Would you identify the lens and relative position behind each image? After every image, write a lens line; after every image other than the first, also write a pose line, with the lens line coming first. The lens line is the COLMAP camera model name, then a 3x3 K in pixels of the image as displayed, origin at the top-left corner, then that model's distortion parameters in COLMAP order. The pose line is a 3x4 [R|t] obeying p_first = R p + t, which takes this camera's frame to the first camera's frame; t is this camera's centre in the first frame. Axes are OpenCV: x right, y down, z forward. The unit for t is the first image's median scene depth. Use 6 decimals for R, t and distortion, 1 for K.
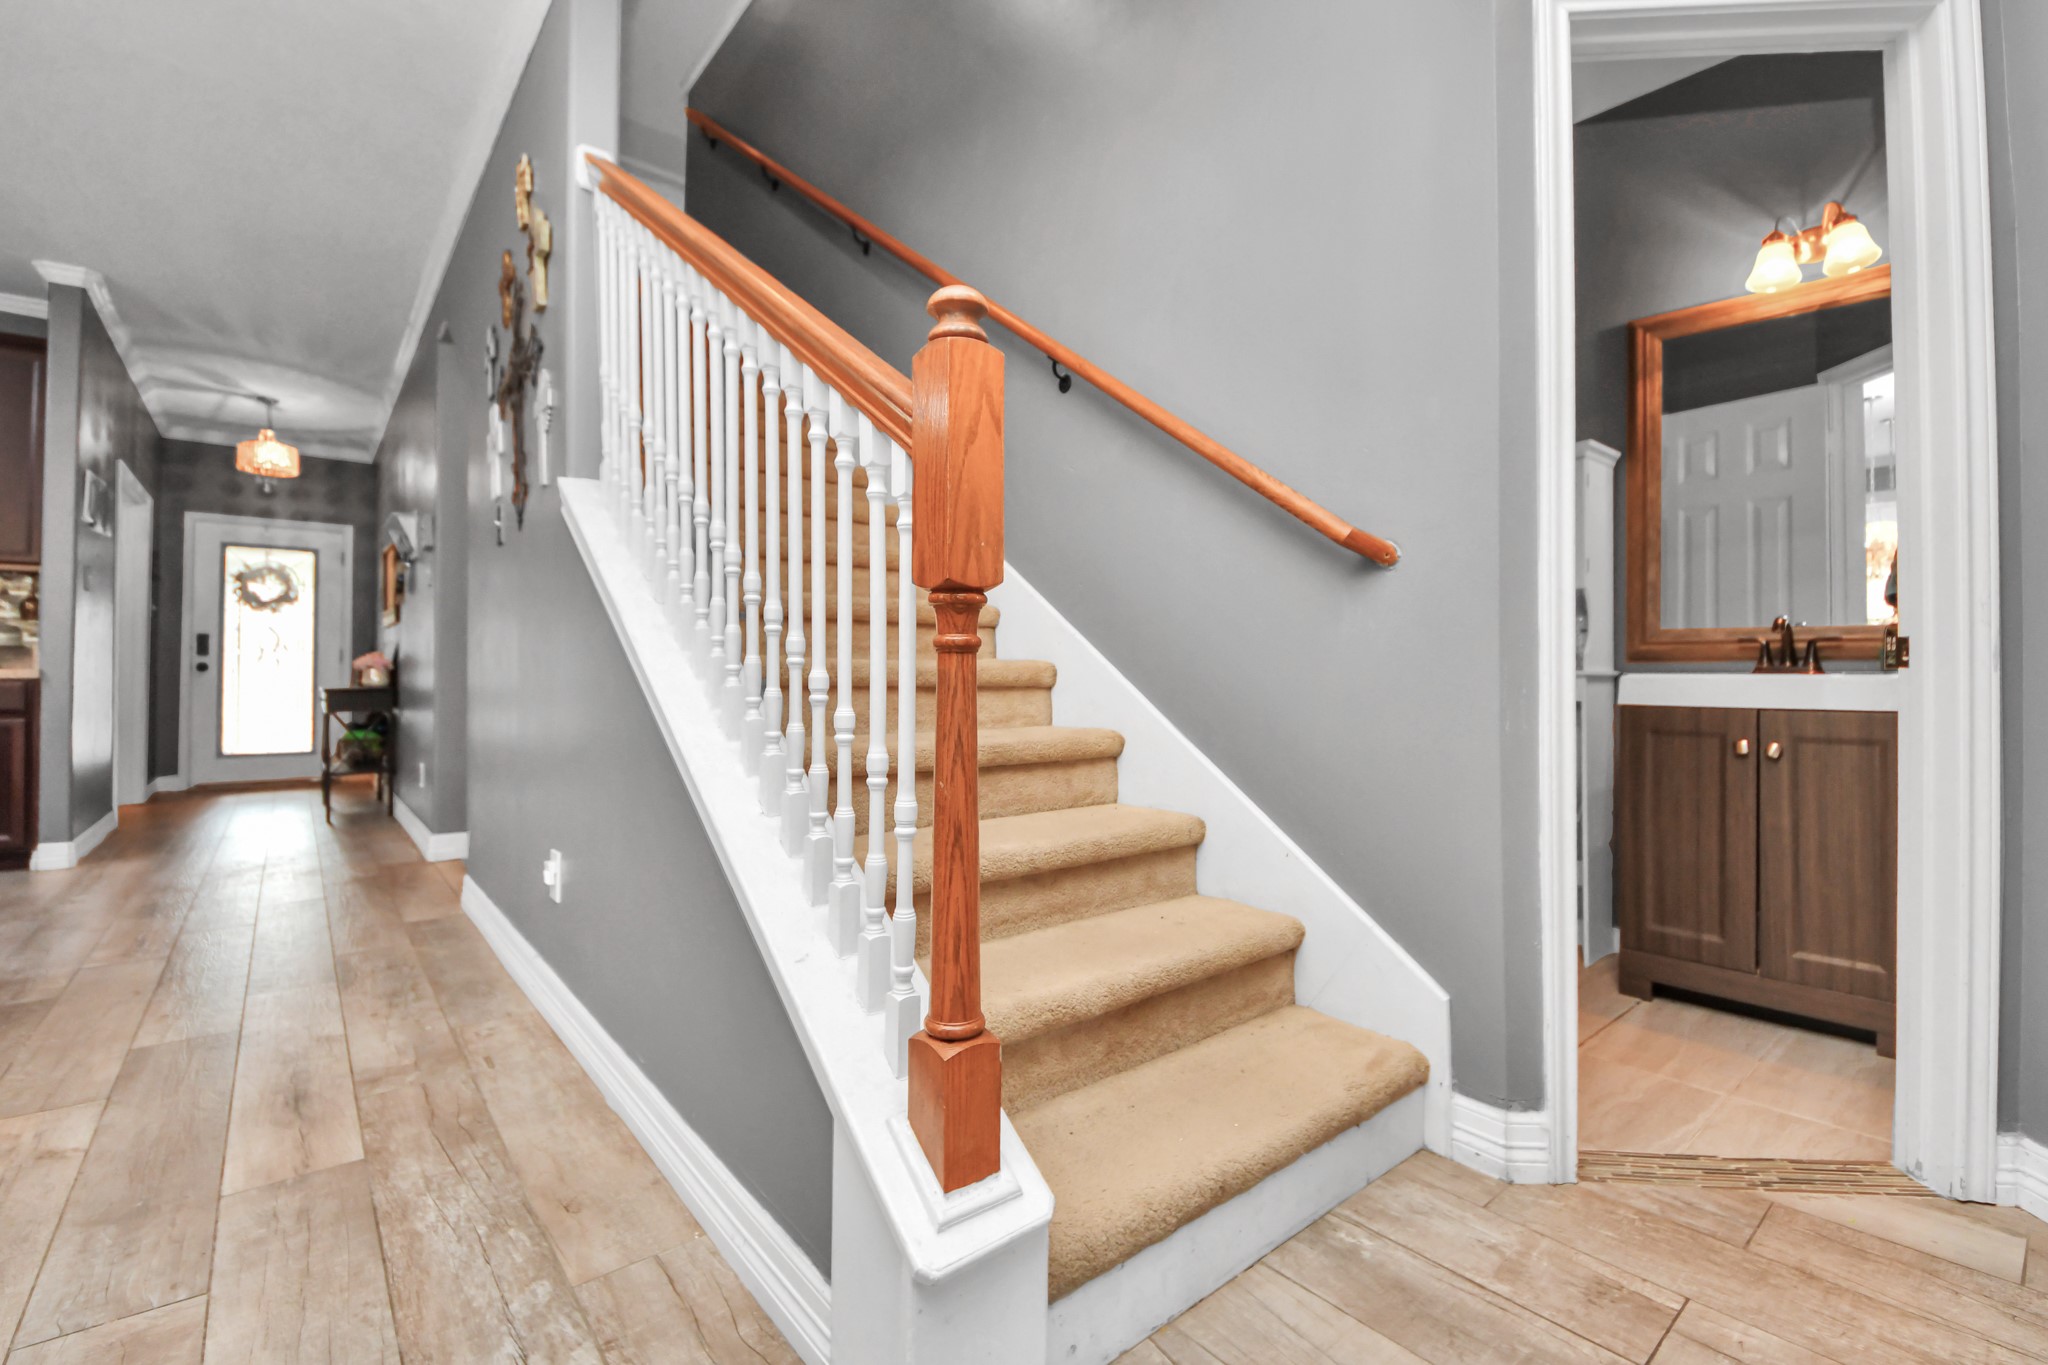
lens RADIAL K [[890.4, 0, 1018.2], [0, 890.4, 665.6], [0, 0, 1]] dist [-0.020901, -0.002731]
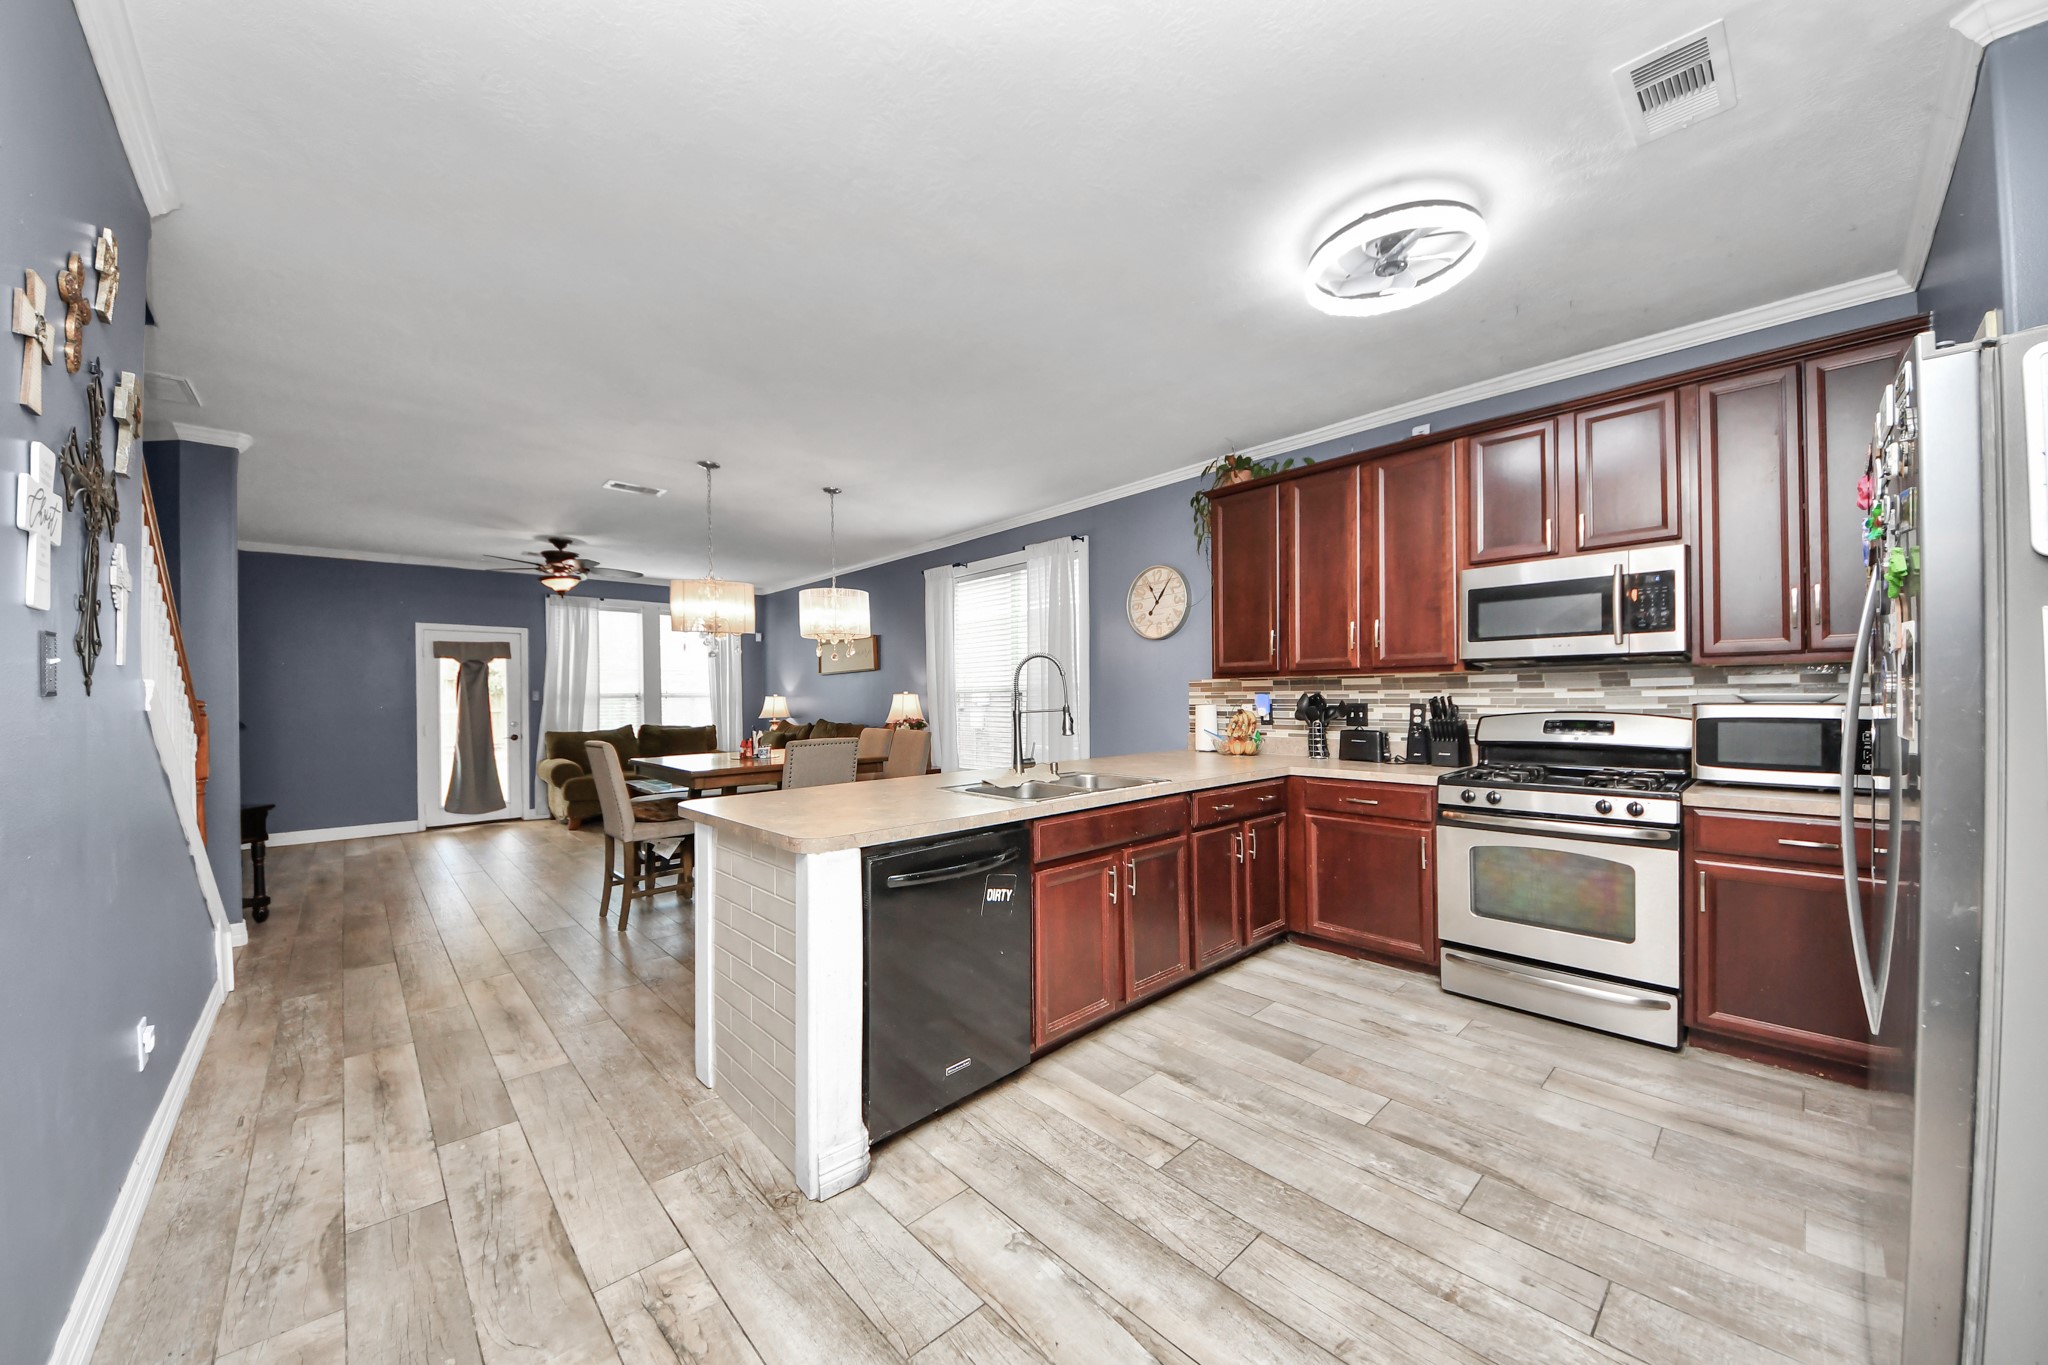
lens RADIAL K [[727.7, 0, 1021.4], [0, 727.7, 702.5], [0, 0, 1]] dist [-0.005017, -0.005450]
pose [[-0.998055, 0.015504, -0.060387, -0.595775], [0.015692, 0.999873, -0.002637, -0.063982], [0.060338, -0.003580, -0.998172, 0.737820]]
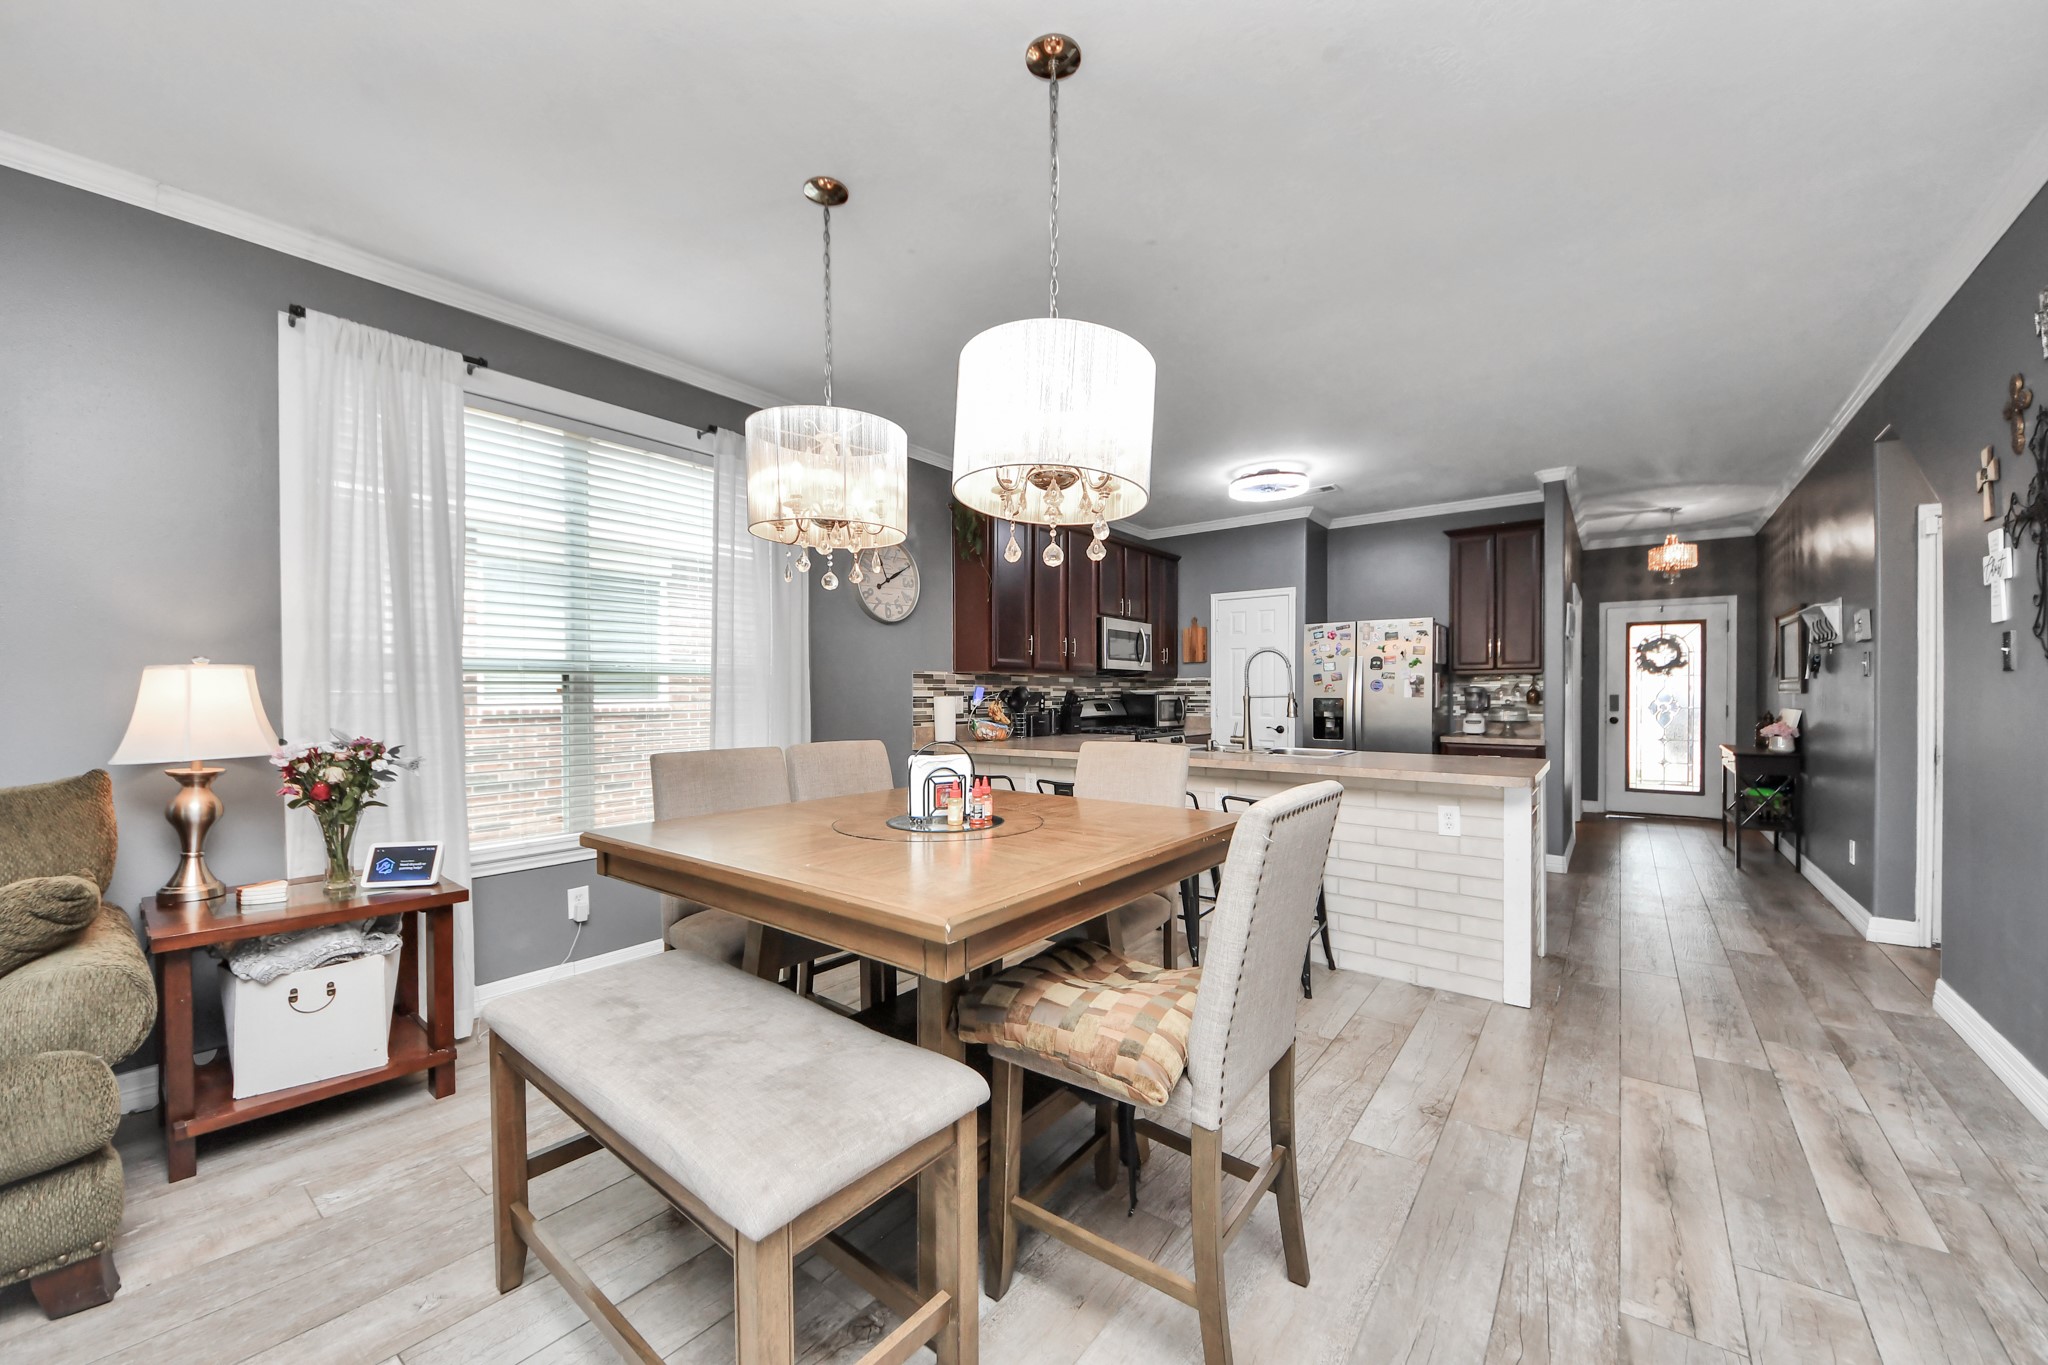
lens RADIAL K [[781.6, 0, 1024.4], [0, 781.6, 698.9], [0, 0, 1]] dist [-0.017464, -0.002284]
pose [[0.223269, 0.008834, -0.974717, -0.005665], [0.016133, 0.999788, 0.012757, -0.067654], [0.974623, -0.018573, 0.223079, -0.132701]]
